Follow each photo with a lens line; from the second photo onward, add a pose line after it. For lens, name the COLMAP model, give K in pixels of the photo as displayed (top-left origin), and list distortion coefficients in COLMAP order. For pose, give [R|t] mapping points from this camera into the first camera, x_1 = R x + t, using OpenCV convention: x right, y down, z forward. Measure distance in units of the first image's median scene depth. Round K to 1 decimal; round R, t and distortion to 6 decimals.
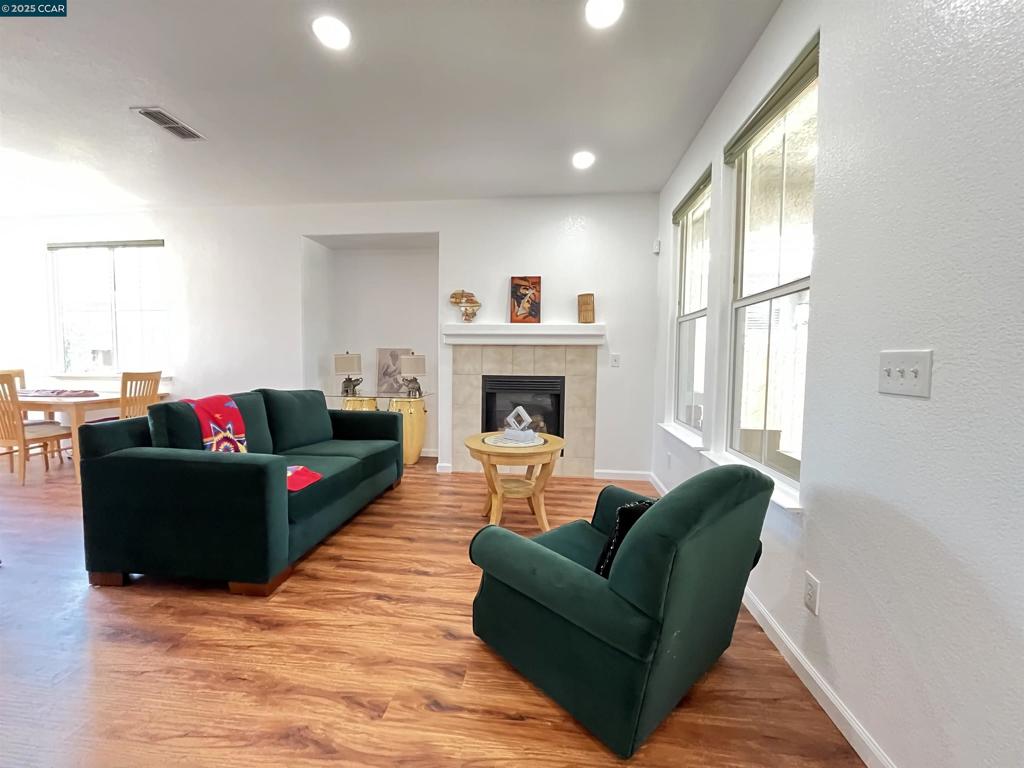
lens RADIAL K [[415.0, 0, 507.7], [0, 415.0, 380.8], [0, 0, 1]] dist [-0.003421, 0.000688]
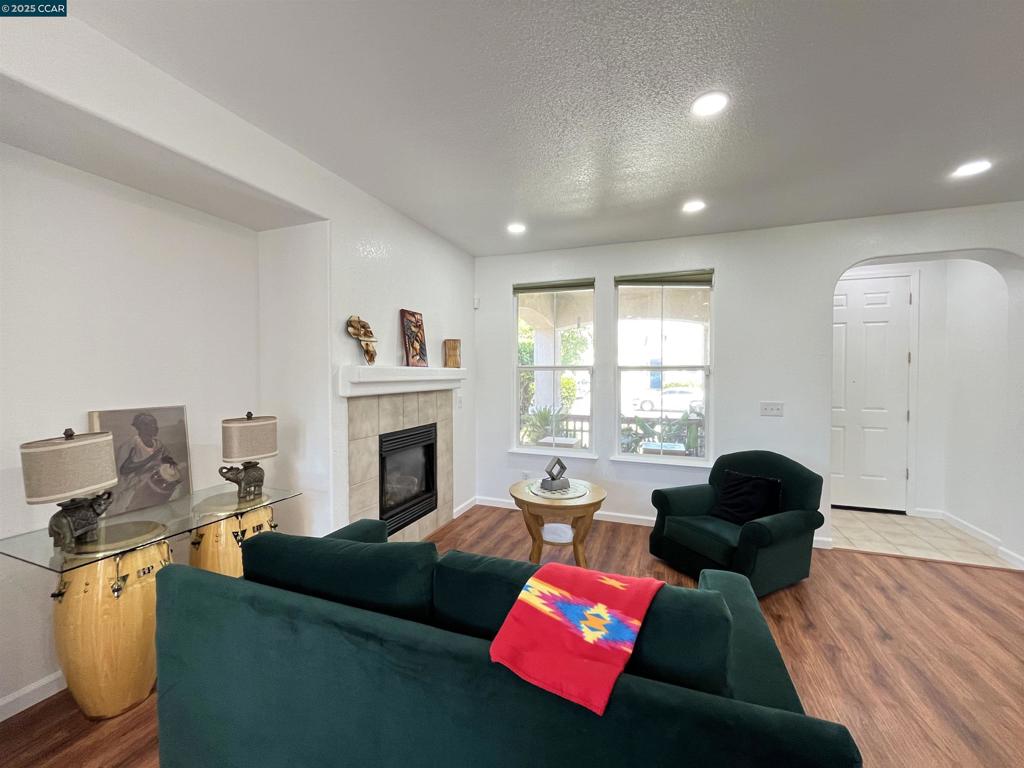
lens RADIAL K [[415.0, 0, 509.7], [0, 415.0, 381.2], [0, 0, 1]] dist [-0.003421, 0.000688]
pose [[0.244711, -0.029258, 0.969154, -0.737264], [0.056167, 0.998294, 0.015956, -0.111569], [-0.967968, 0.050530, 0.245937, 0.608787]]
